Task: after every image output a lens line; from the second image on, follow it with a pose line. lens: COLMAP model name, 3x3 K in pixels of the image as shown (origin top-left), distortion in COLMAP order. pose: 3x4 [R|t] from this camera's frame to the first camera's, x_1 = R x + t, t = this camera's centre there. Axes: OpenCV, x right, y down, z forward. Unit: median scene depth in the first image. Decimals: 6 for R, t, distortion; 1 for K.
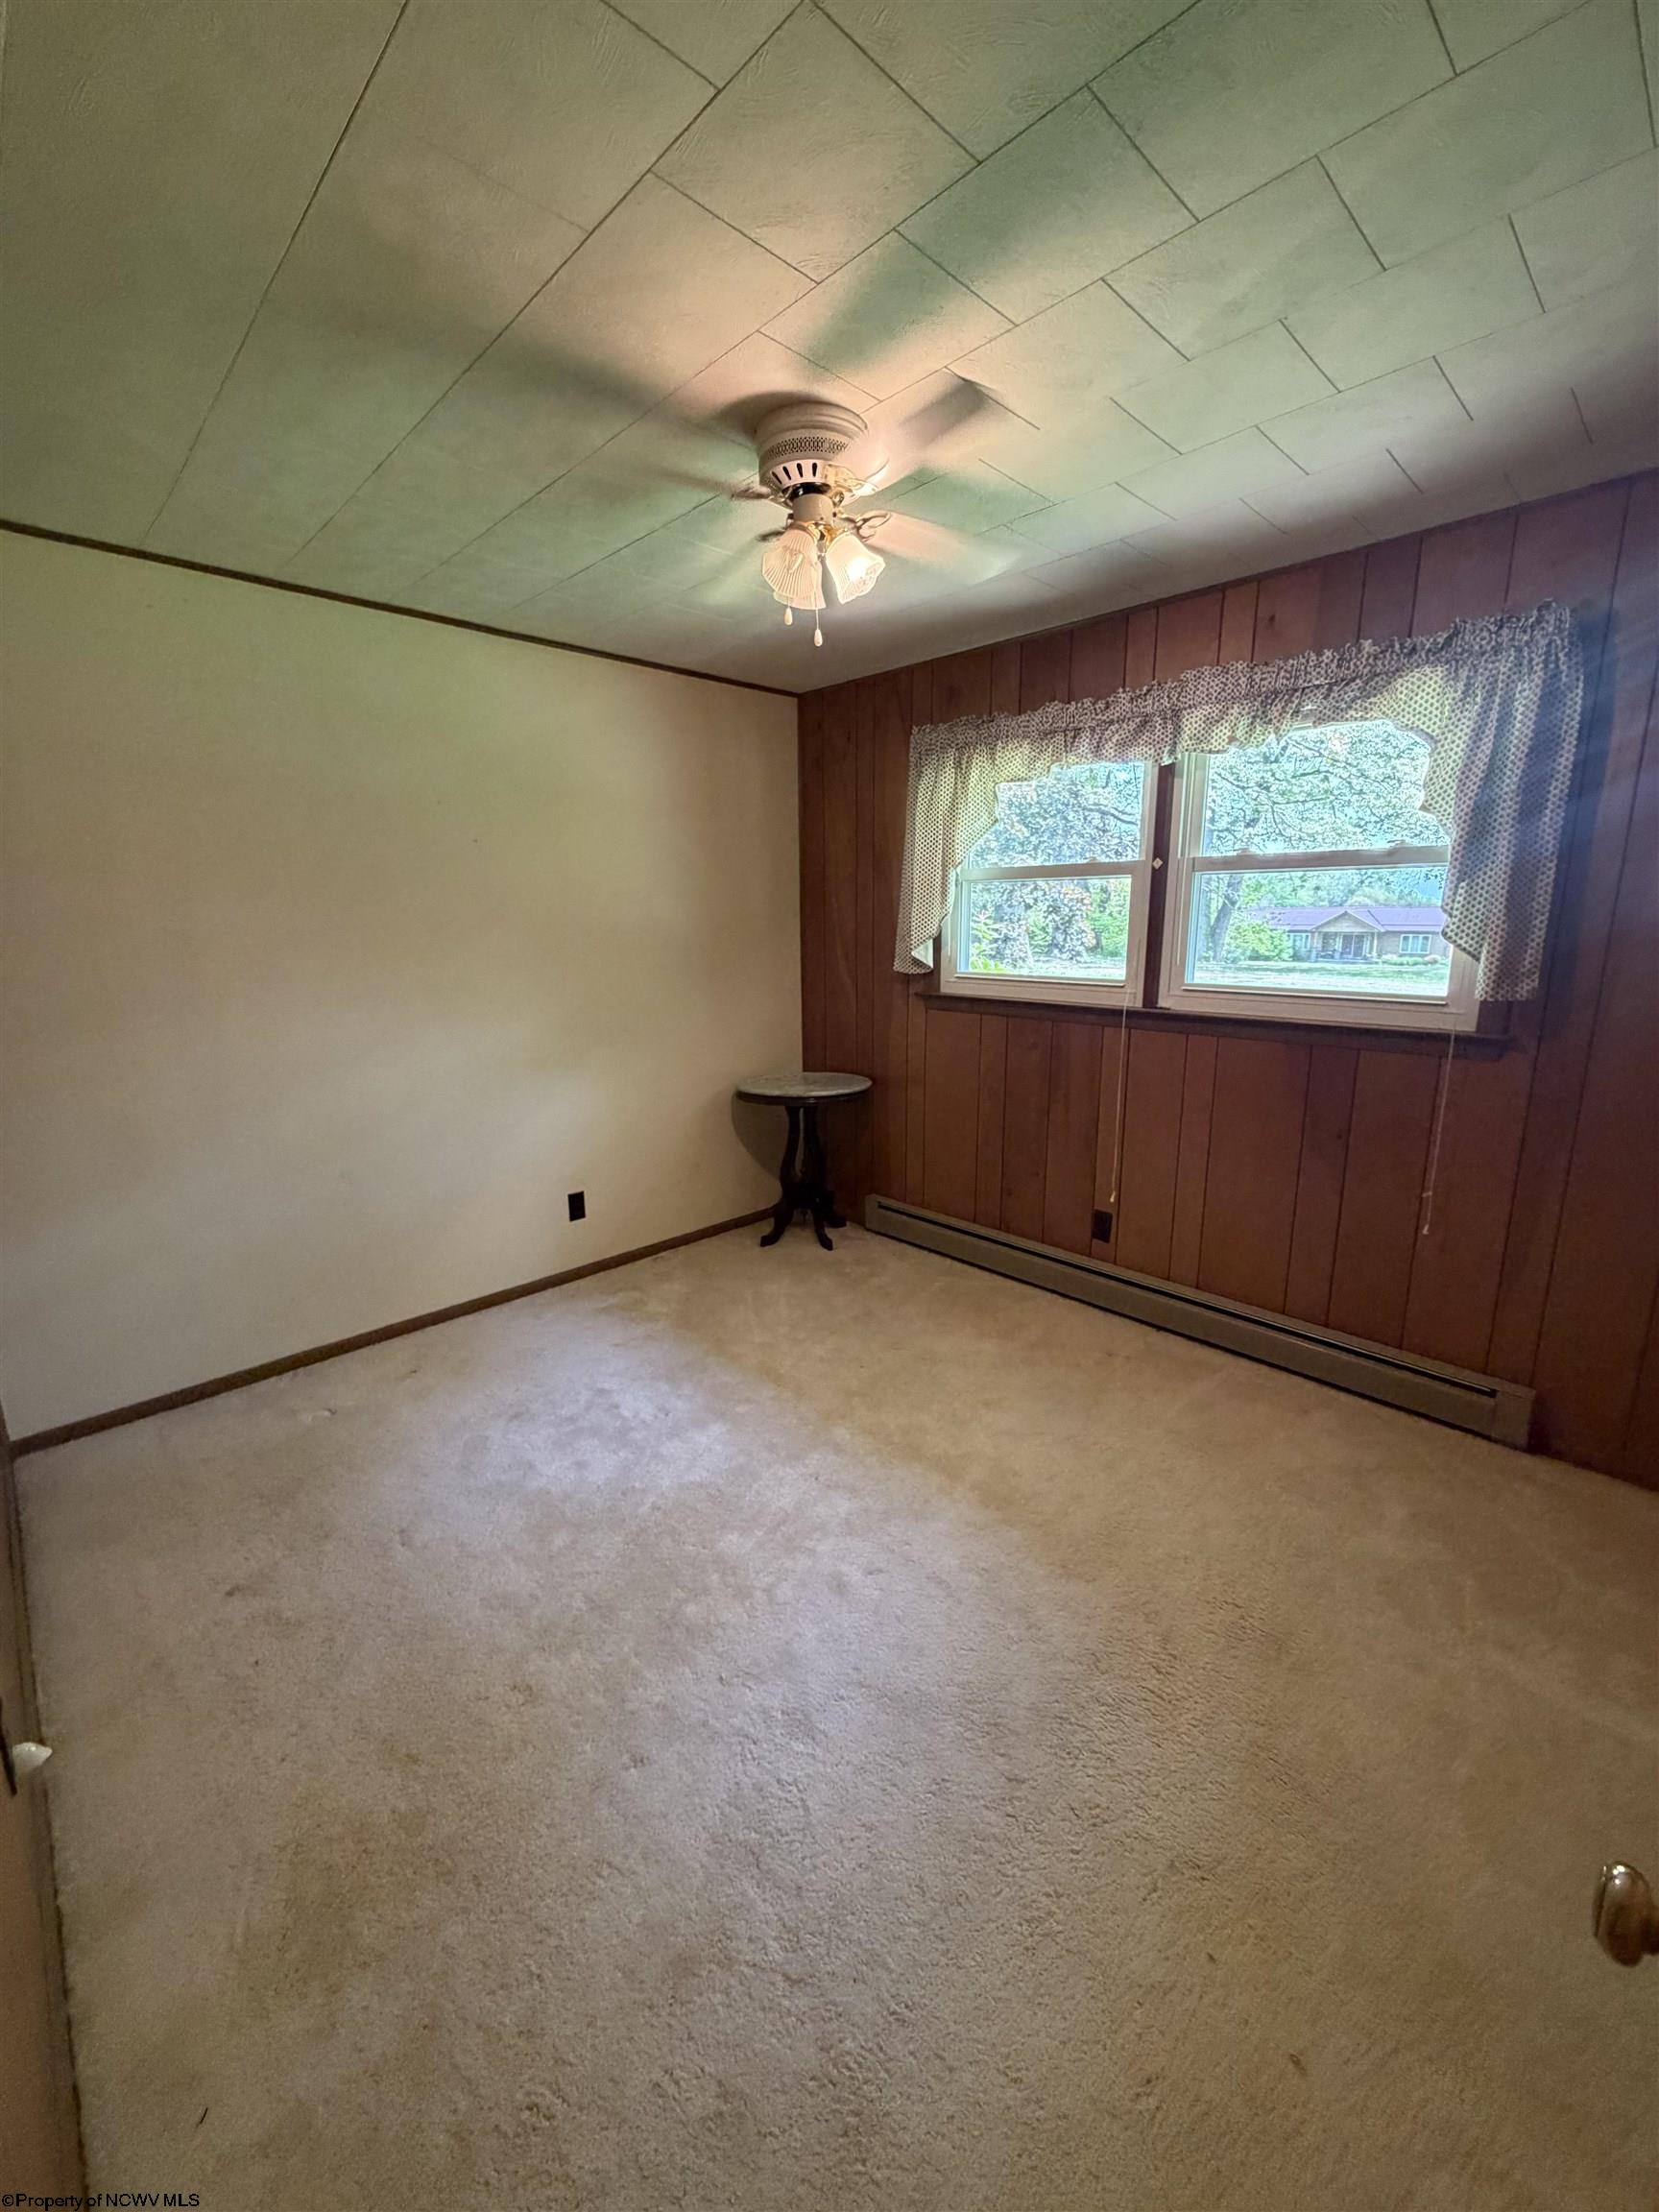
lens RADIAL K [[881.4, 0, 830.5], [0, 881.4, 1104.3], [0, 0, 1]] dist [-0.000990, -0.000009]
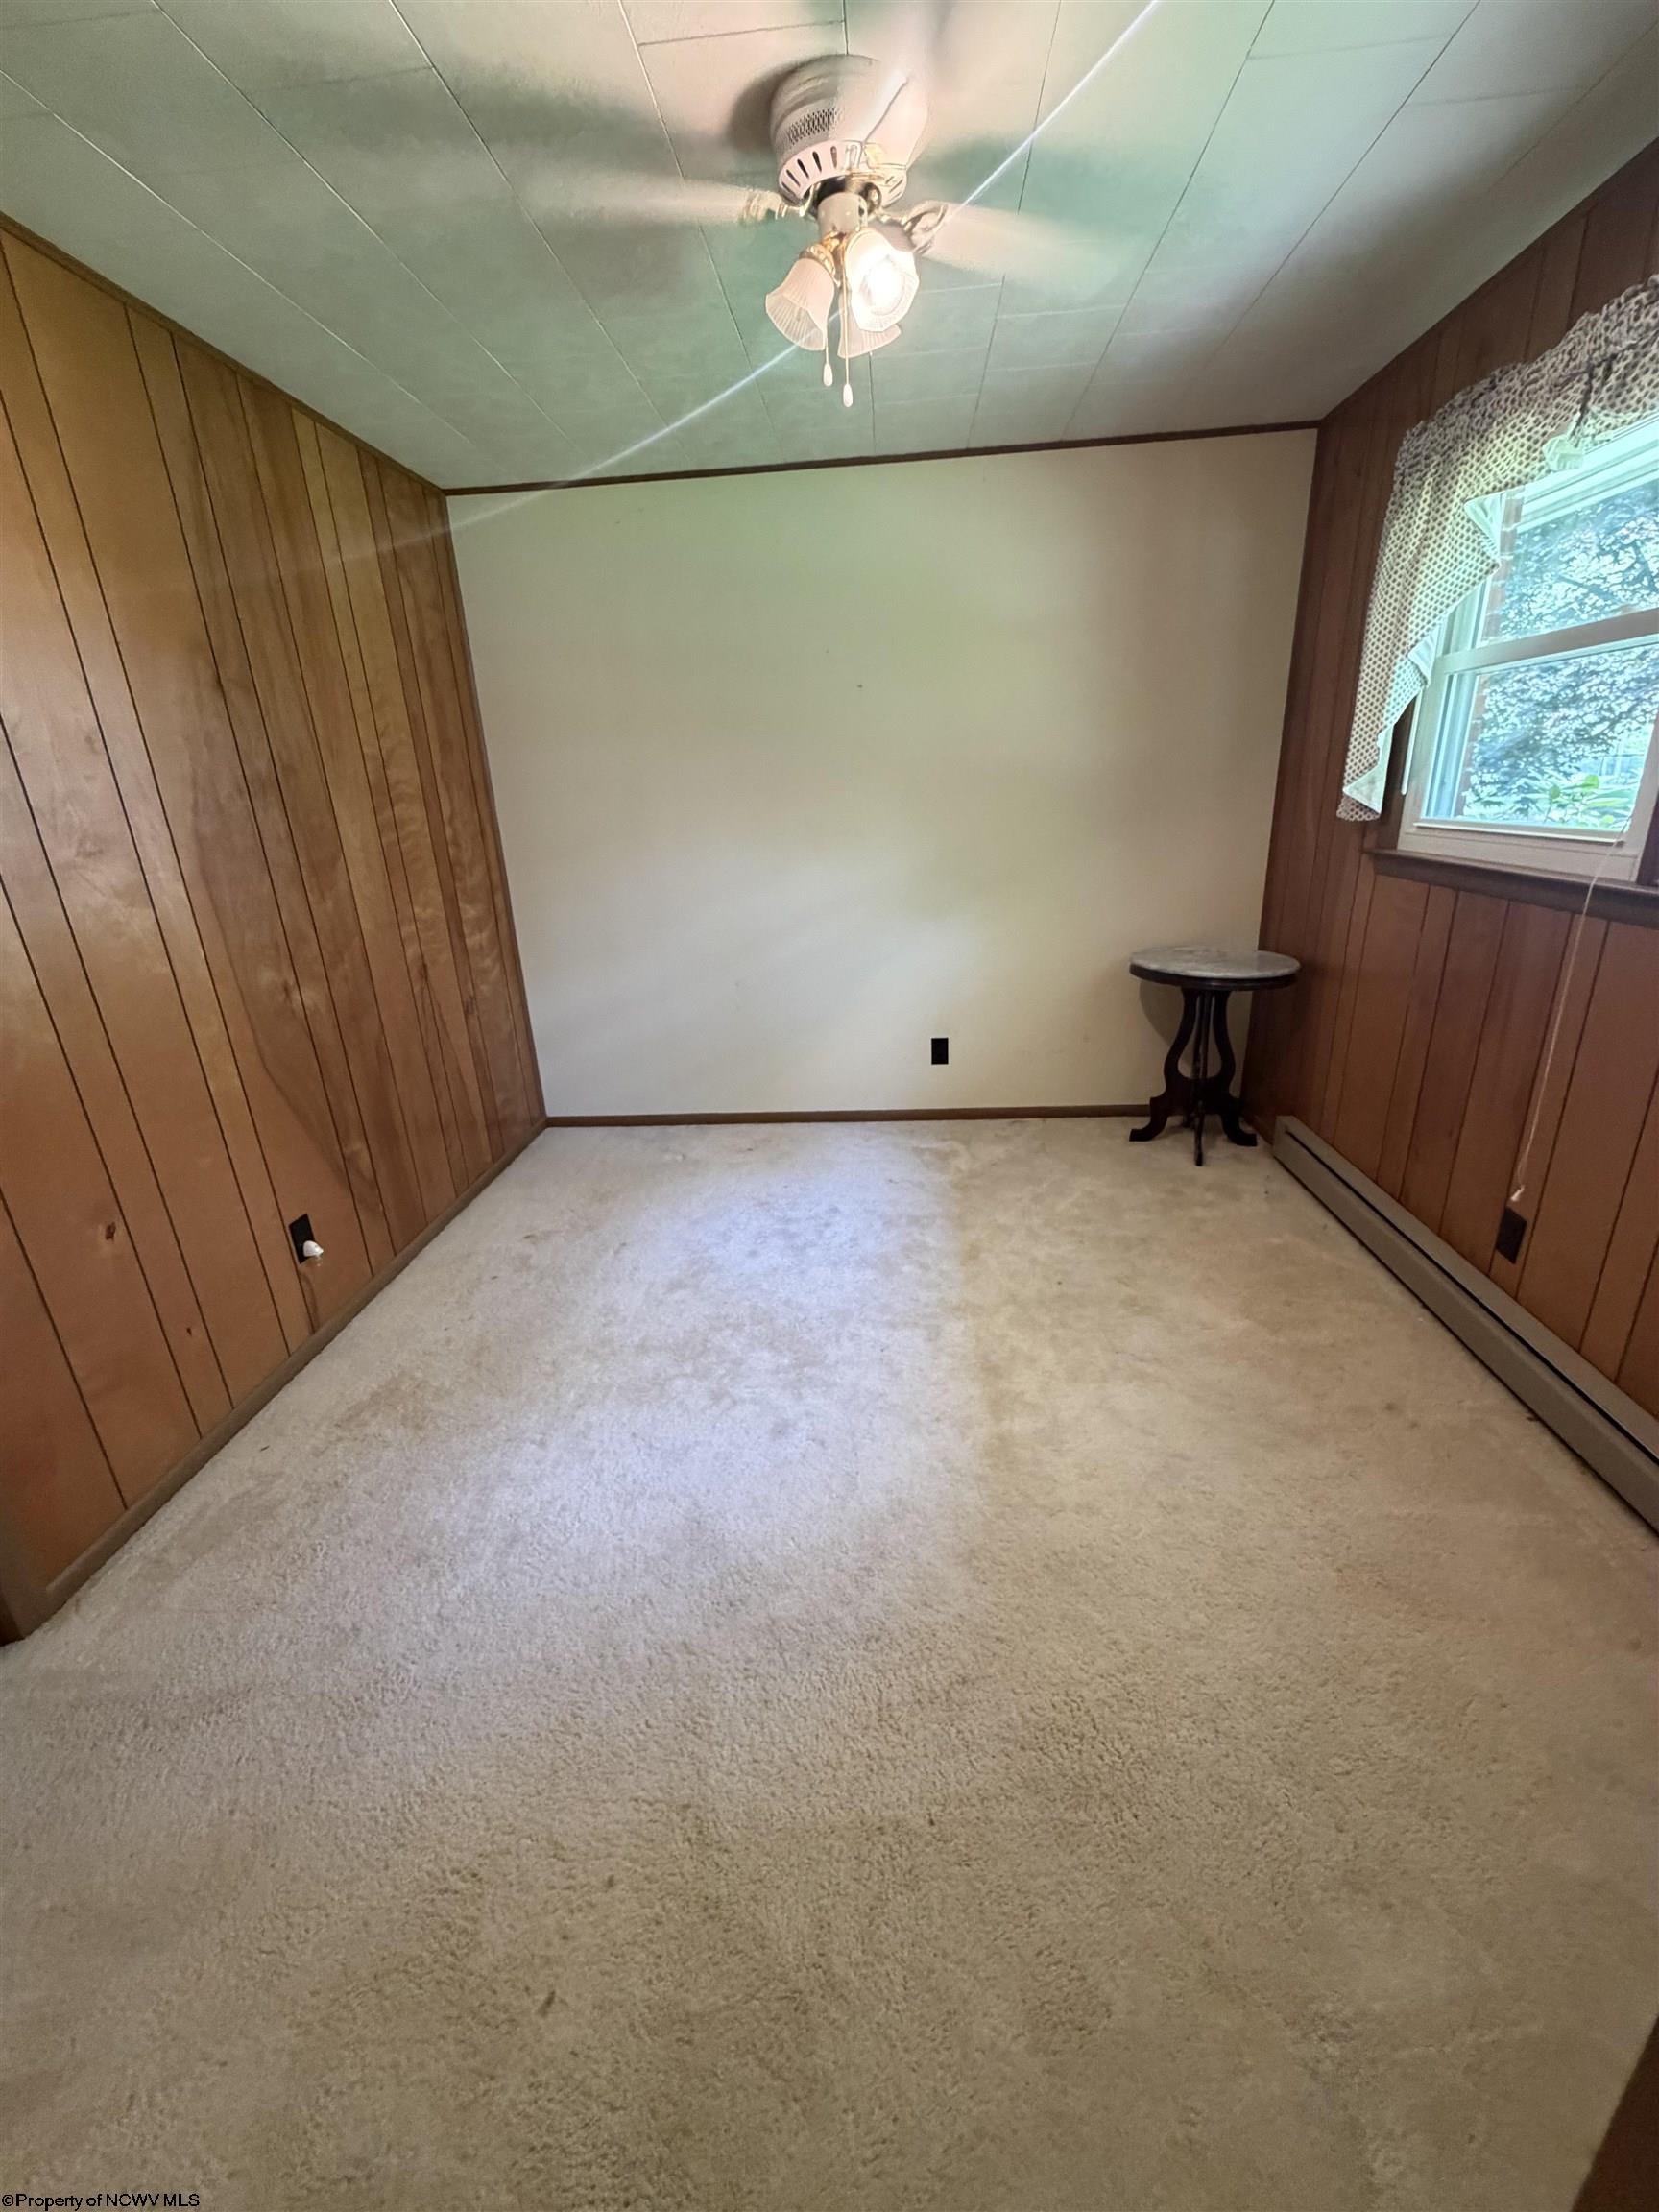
lens RADIAL K [[881.4, 0, 832.8], [0, 881.4, 1103.1], [0, 0, 1]] dist [-0.000990, -0.000009]
pose [[0.668795, 0.232542, -0.706143, 0.472666], [-0.120416, 0.971164, 0.205769, -0.029461], [0.733630, -0.052587, 0.677511, 0.256096]]
